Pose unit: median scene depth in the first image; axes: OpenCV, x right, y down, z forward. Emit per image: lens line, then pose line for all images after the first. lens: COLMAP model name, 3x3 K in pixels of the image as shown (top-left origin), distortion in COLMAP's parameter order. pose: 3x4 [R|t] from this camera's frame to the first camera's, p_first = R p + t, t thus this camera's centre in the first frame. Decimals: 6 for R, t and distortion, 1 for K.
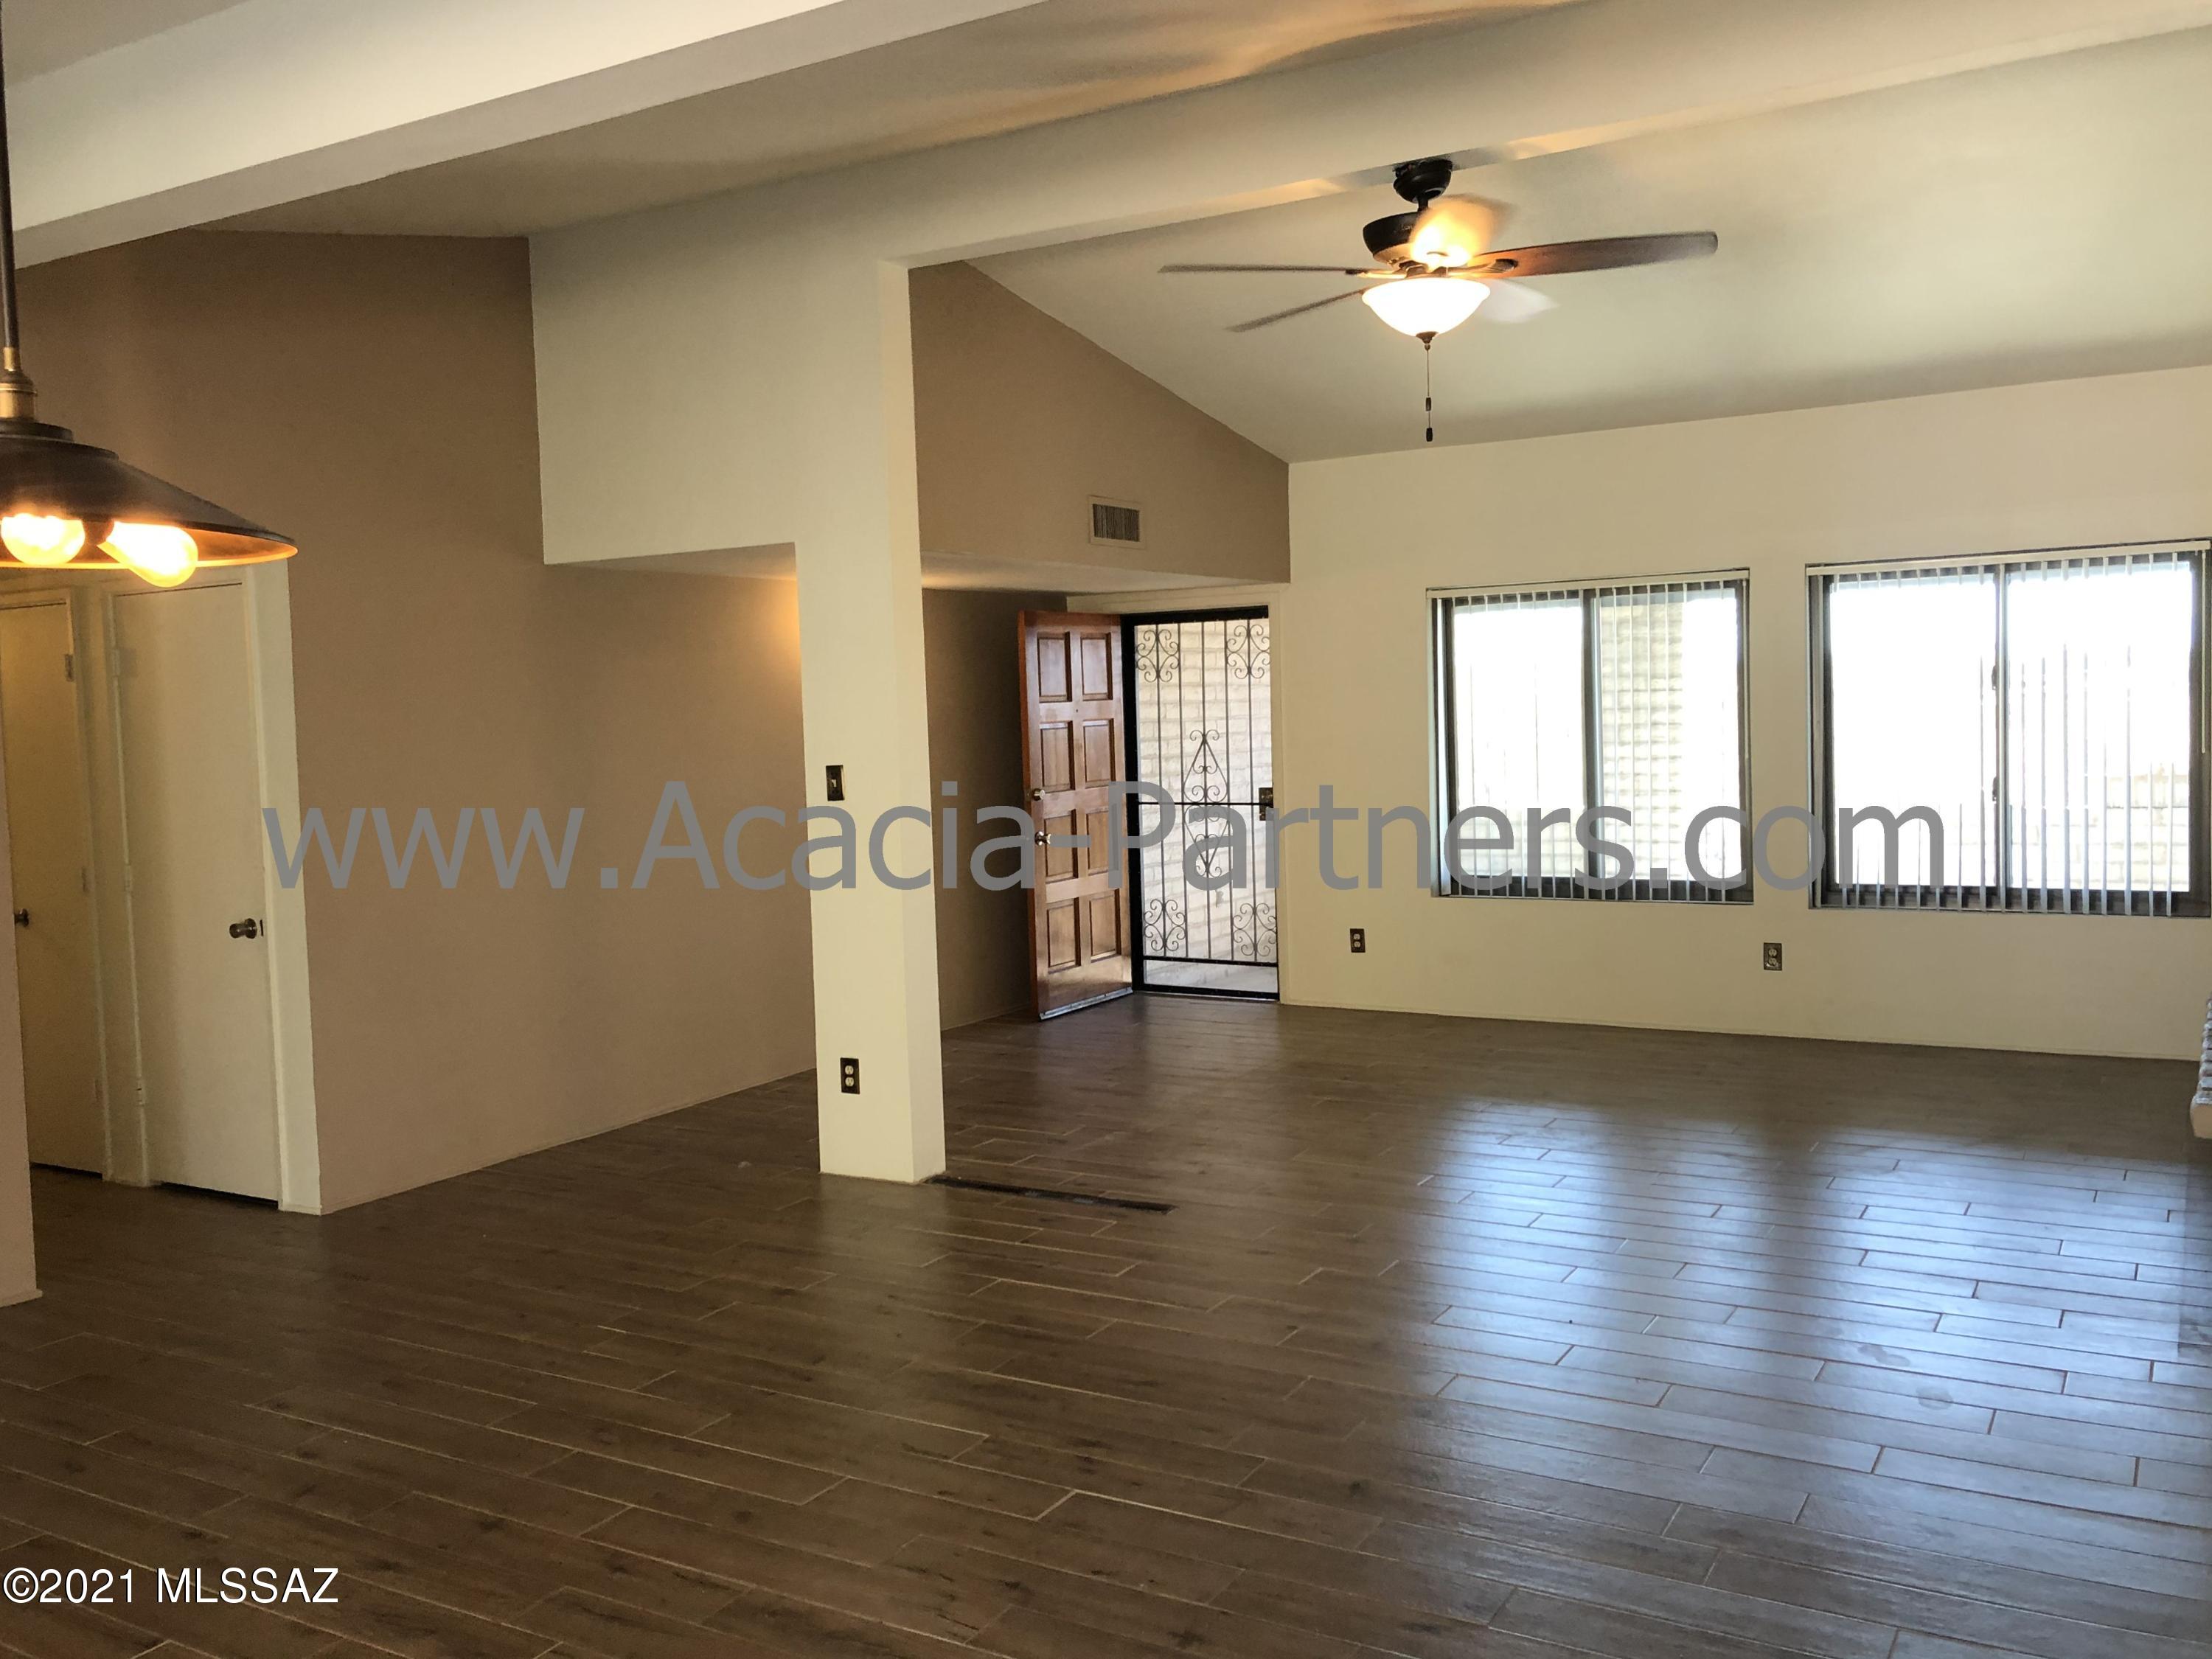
lens RADIAL K [[1829.5, 0, 1107.2], [0, 1829.5, 792.9], [0, 0, 1]] dist [0.010561, 0.000044]
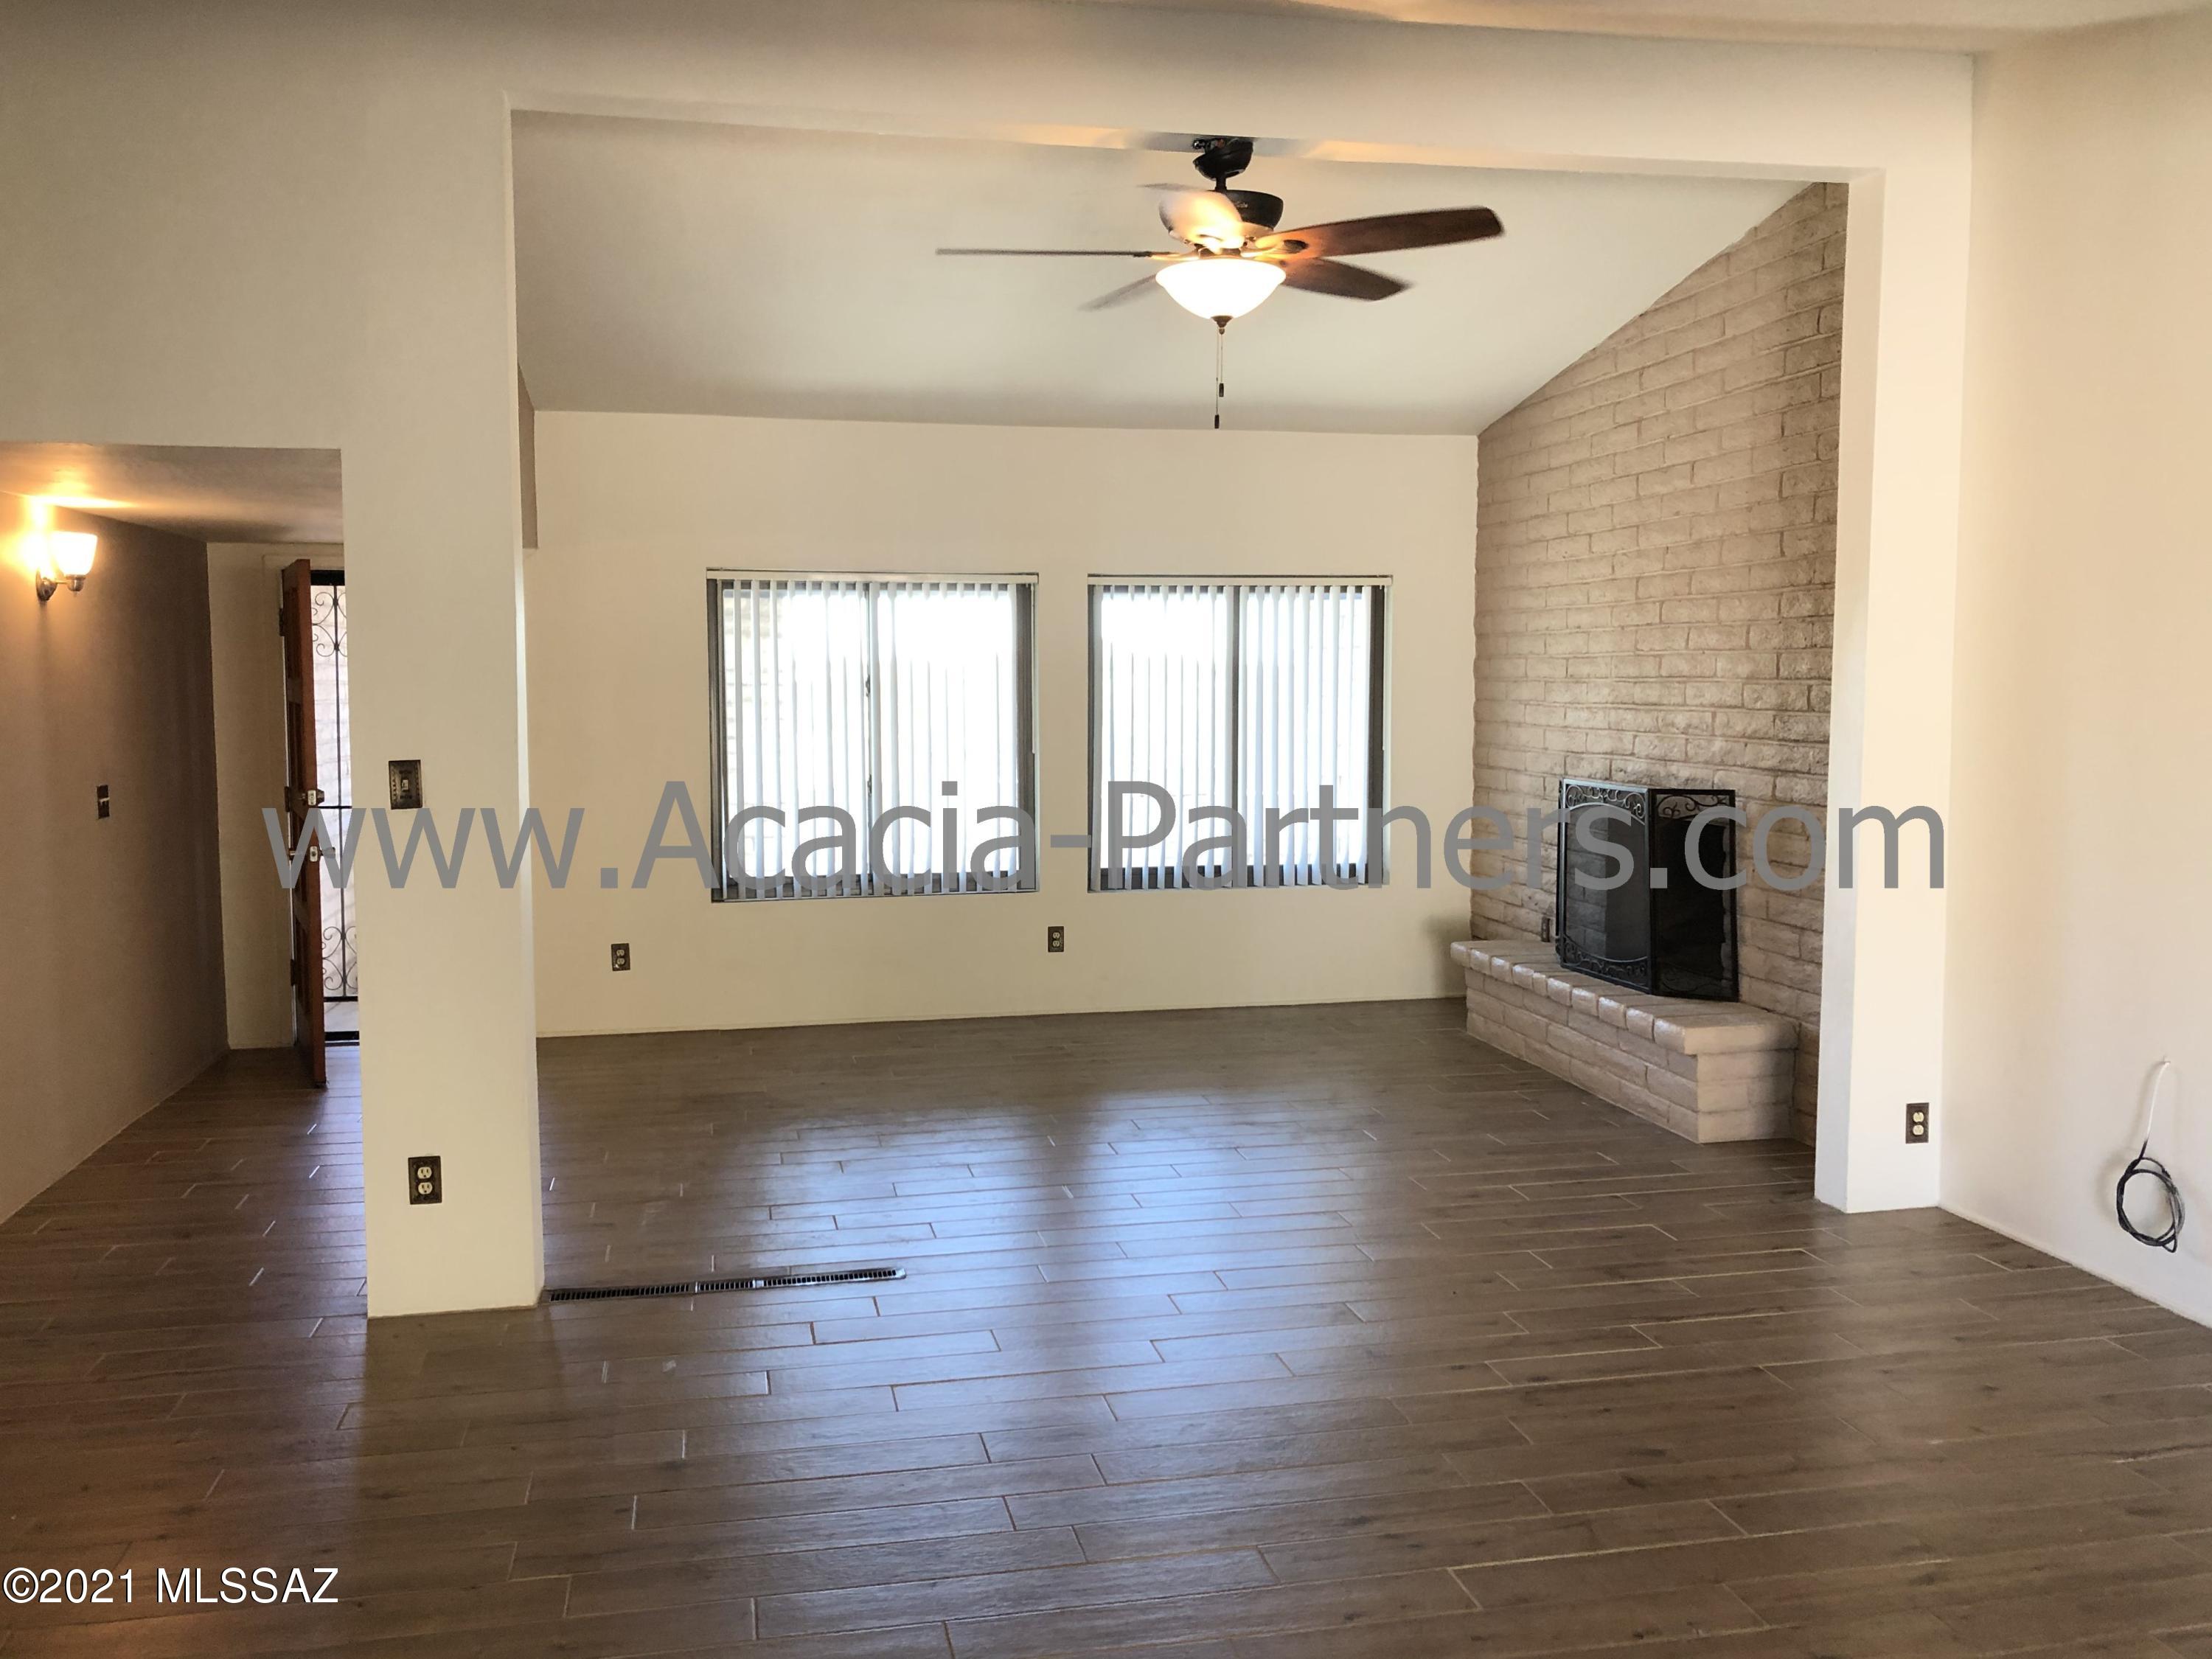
lens RADIAL K [[1821.6, 0, 1100.6], [0, 1821.6, 790.8], [0, 0, 1]] dist [0.097620, -0.000518]
pose [[0.728060, -0.010224, 0.685438, -0.340997], [0.011191, 0.999933, 0.003028, -0.000557], [-0.685422, 0.005466, 0.728125, 0.205493]]
